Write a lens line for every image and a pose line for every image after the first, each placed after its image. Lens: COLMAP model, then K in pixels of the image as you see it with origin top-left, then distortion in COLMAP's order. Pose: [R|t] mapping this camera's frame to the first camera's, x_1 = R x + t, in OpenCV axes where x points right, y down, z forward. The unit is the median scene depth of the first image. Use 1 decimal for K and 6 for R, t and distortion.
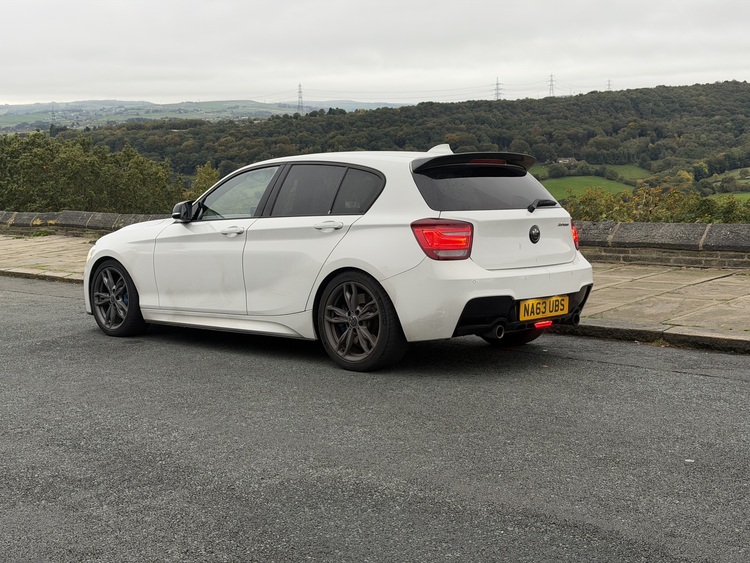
lens RADIAL K [[1000.0, 0, 375.0], [0, 1000.0, 281.5], [0, 0, 1]] dist [0.198109, -0.403179]
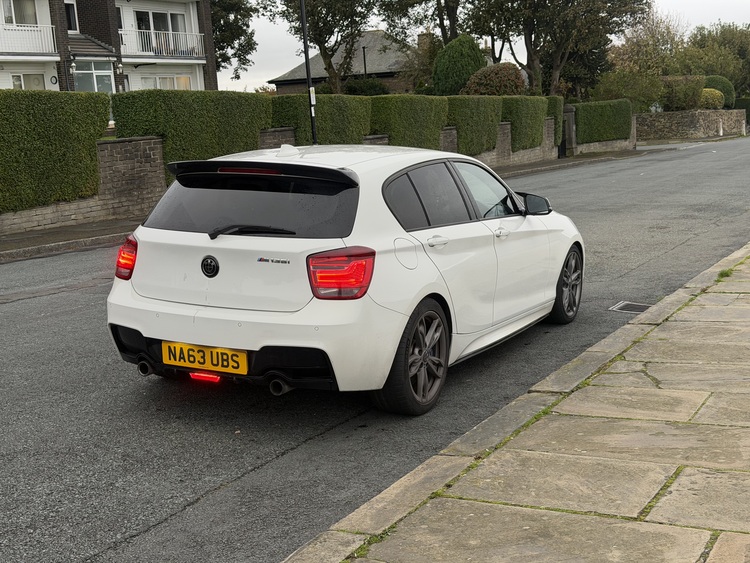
lens RADIAL K [[1000.0, 0, 375.0], [0, 1000.0, 281.5], [0, 0, 1]] dist [0.198109, -0.403179]
pose [[0.276925, 0.167527, -0.946175, 0.961755], [-0.081888, 0.985217, 0.150473, -0.167232], [0.957396, 0.035811, 0.286550, 0.895886]]
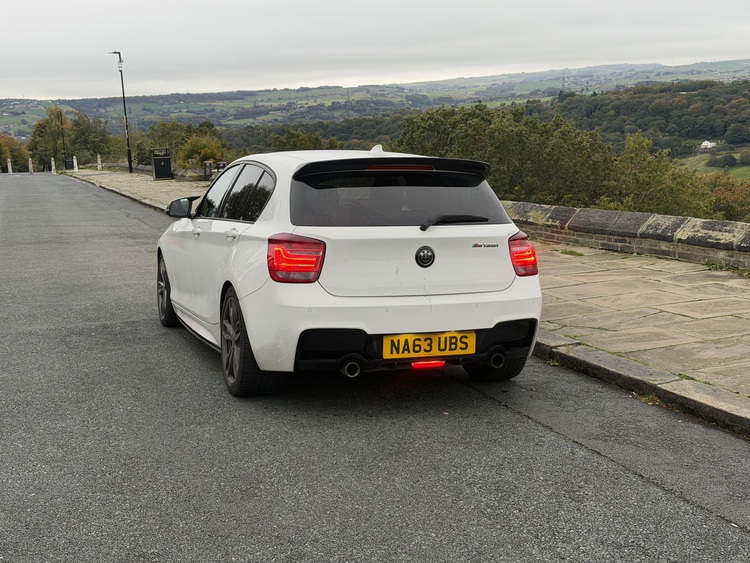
lens RADIAL K [[1000.0, 0, 375.0], [0, 1000.0, 281.5], [0, 0, 1]] dist [0.198109, -0.403179]
pose [[0.894324, 0.068409, -0.442159, 0.492338], [-0.053567, 0.997505, 0.045982, -0.062520], [0.444201, -0.017438, 0.895757, 0.232258]]
